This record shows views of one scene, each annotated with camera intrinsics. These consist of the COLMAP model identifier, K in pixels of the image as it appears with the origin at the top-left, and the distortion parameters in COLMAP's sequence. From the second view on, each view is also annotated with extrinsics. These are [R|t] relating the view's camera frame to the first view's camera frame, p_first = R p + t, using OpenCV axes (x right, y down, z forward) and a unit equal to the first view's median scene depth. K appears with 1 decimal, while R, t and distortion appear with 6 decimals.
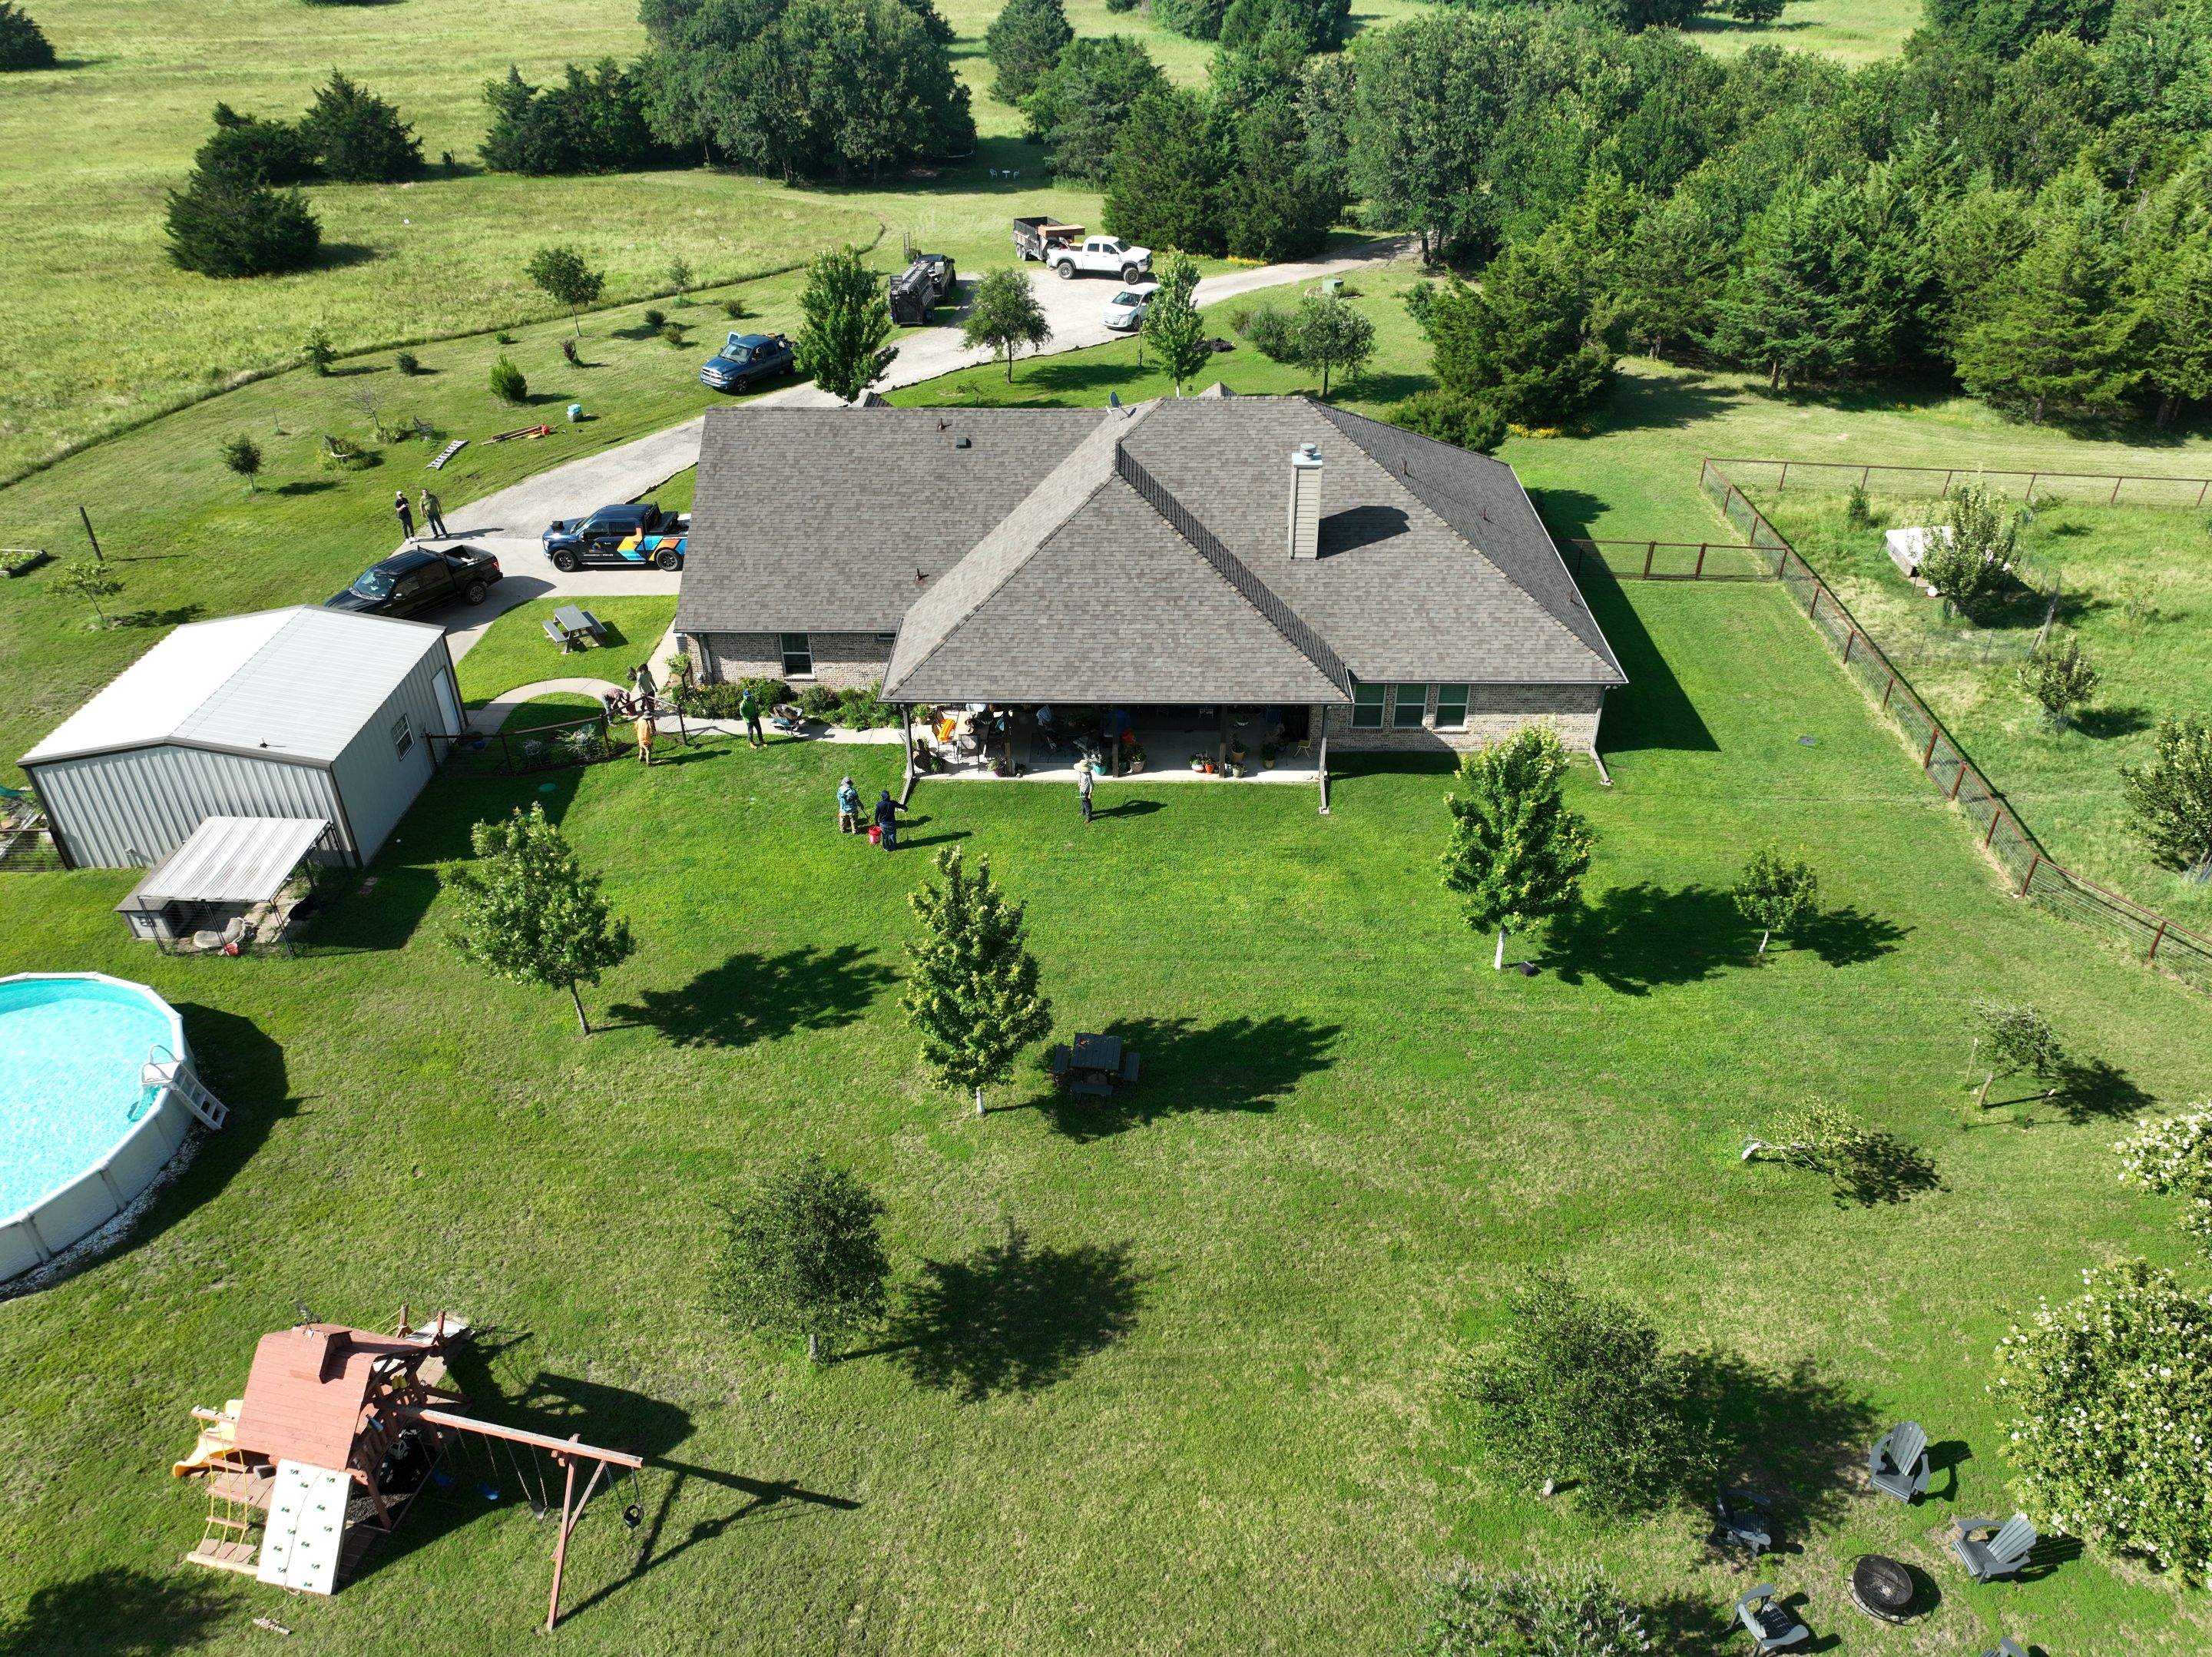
lens RADIAL K [[1554.4, 0, 1103.4], [0, 1554.4, 829.3], [0, 0, 1]] dist [0.013797, 0.004004]
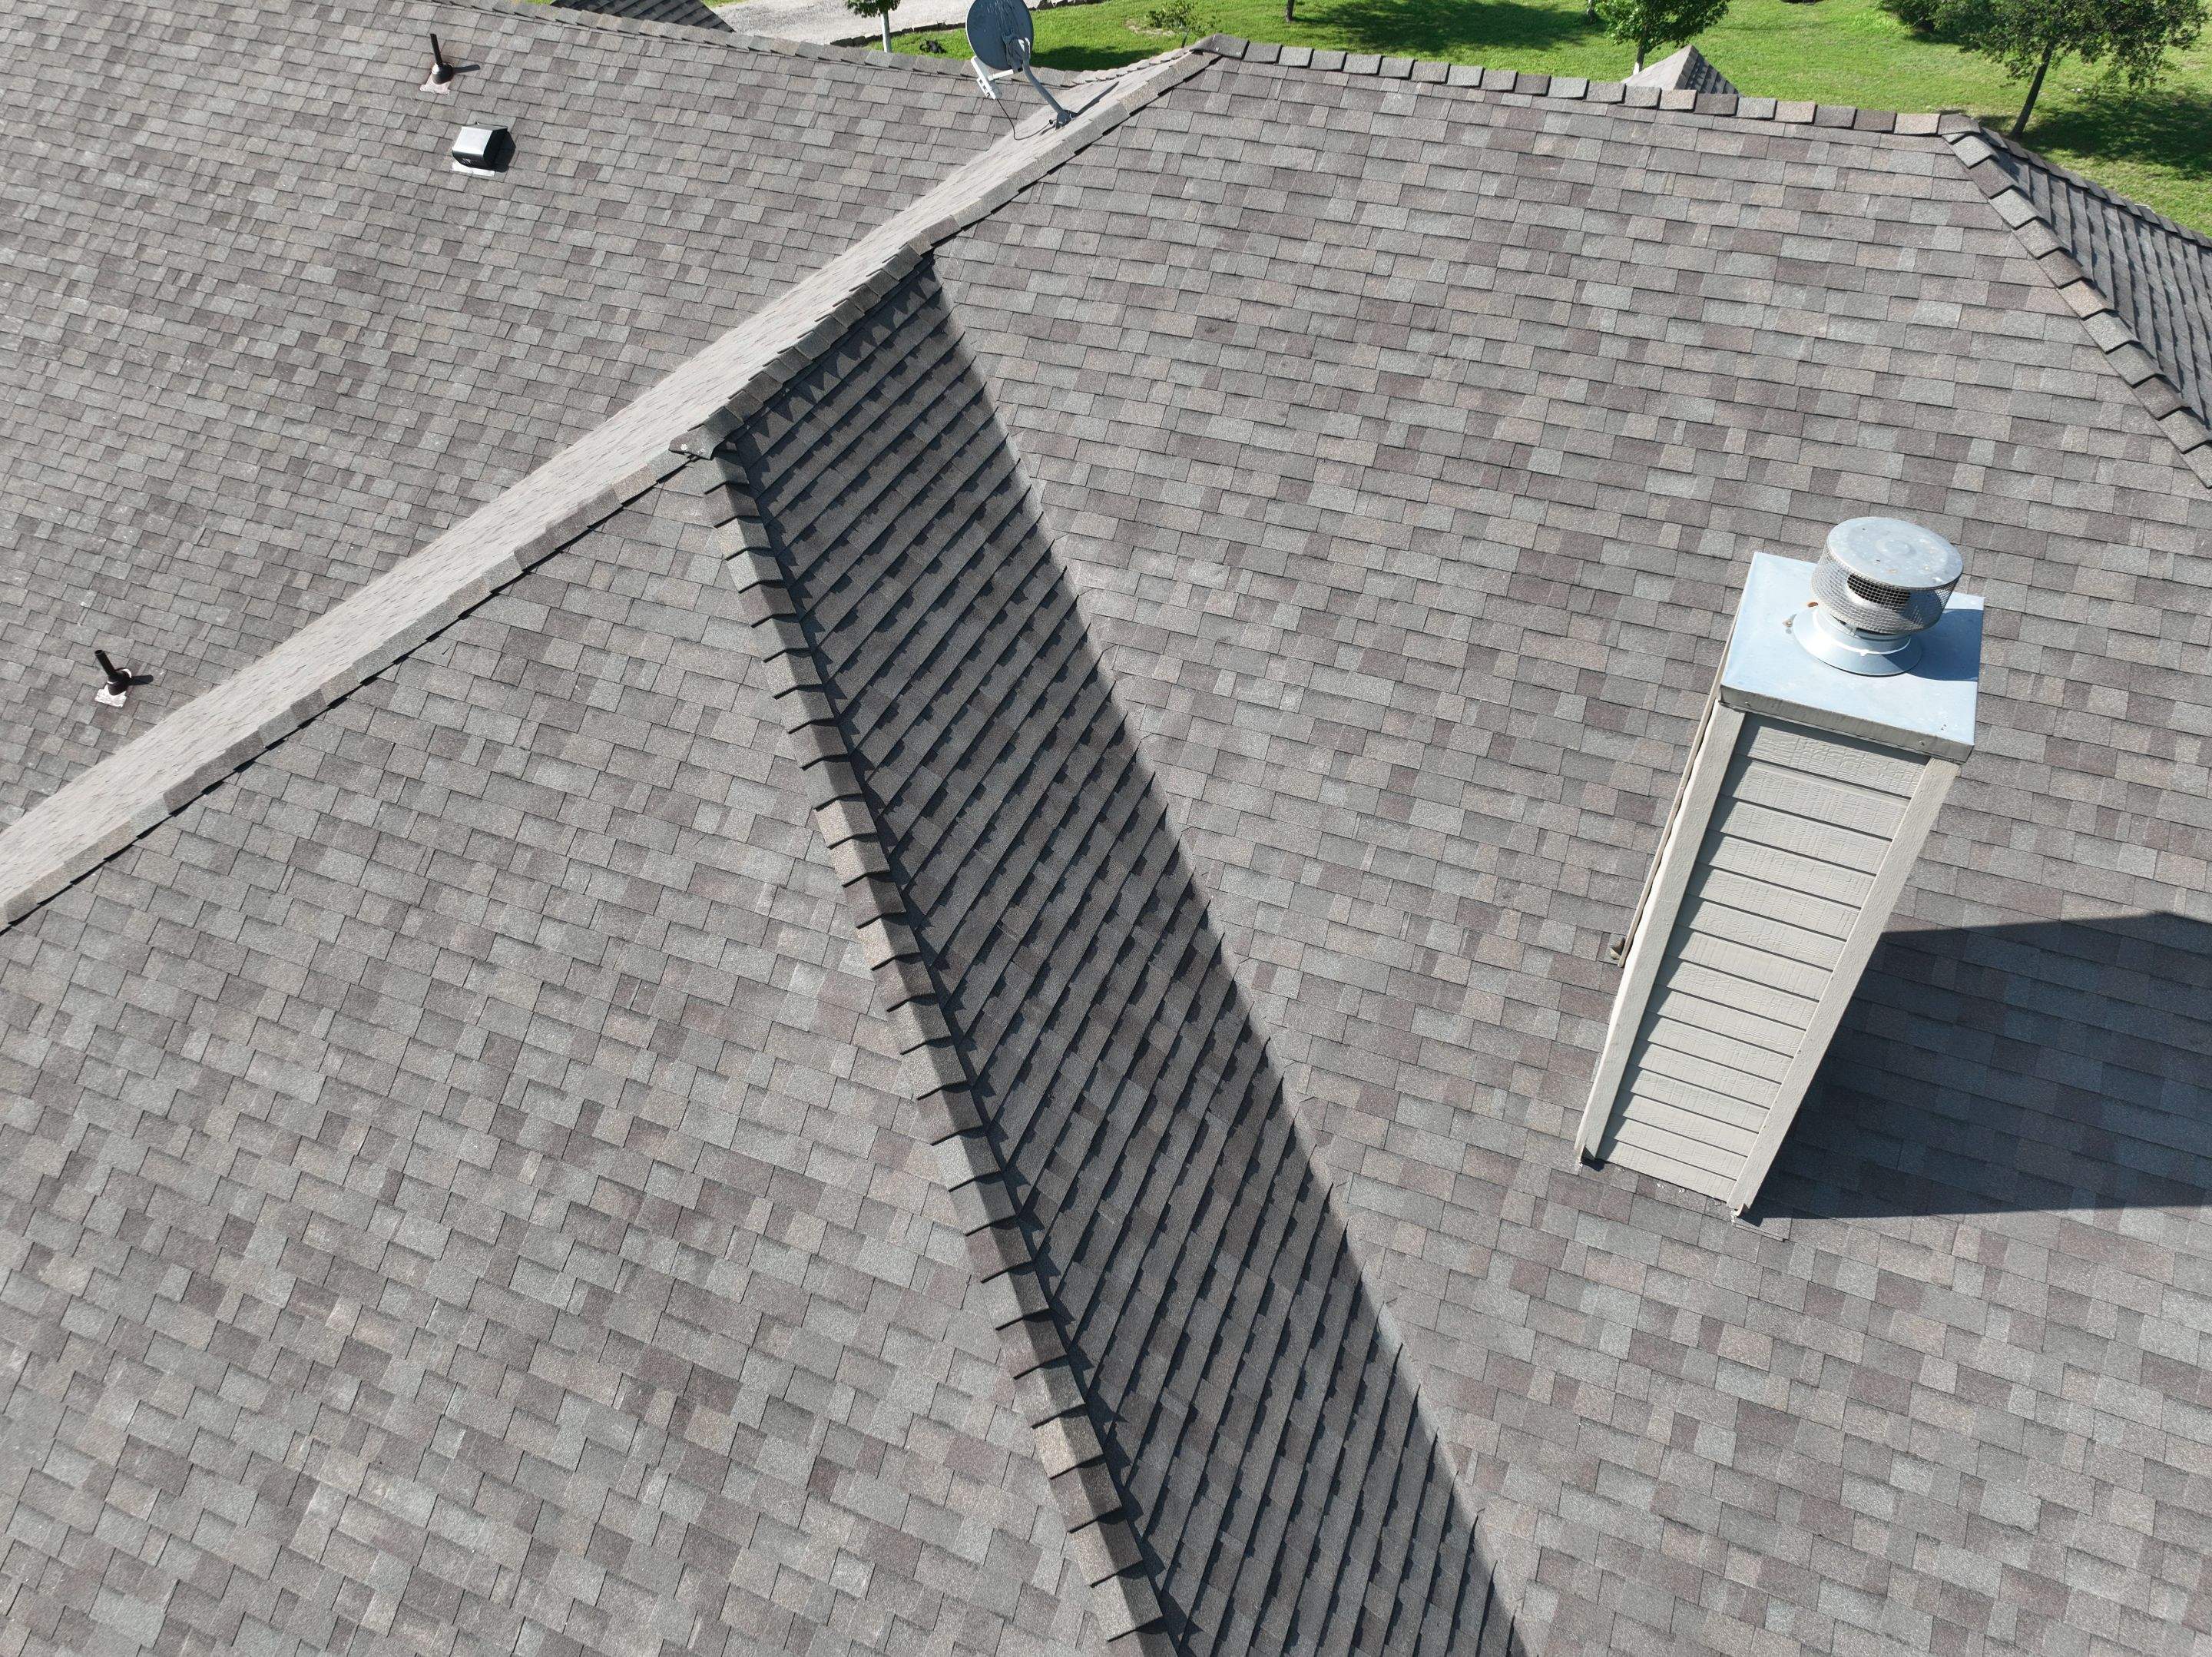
lens RADIAL K [[1554.4, 0, 1113.1], [0, 1554.4, 828.9], [0, 0, 1]] dist [0.013797, 0.004004]
pose [[0.937701, 0.235443, -0.255506, 0.070658], [-0.186415, 0.961509, 0.201867, -0.151451], [0.293200, -0.141661, 0.945498, 0.551649]]
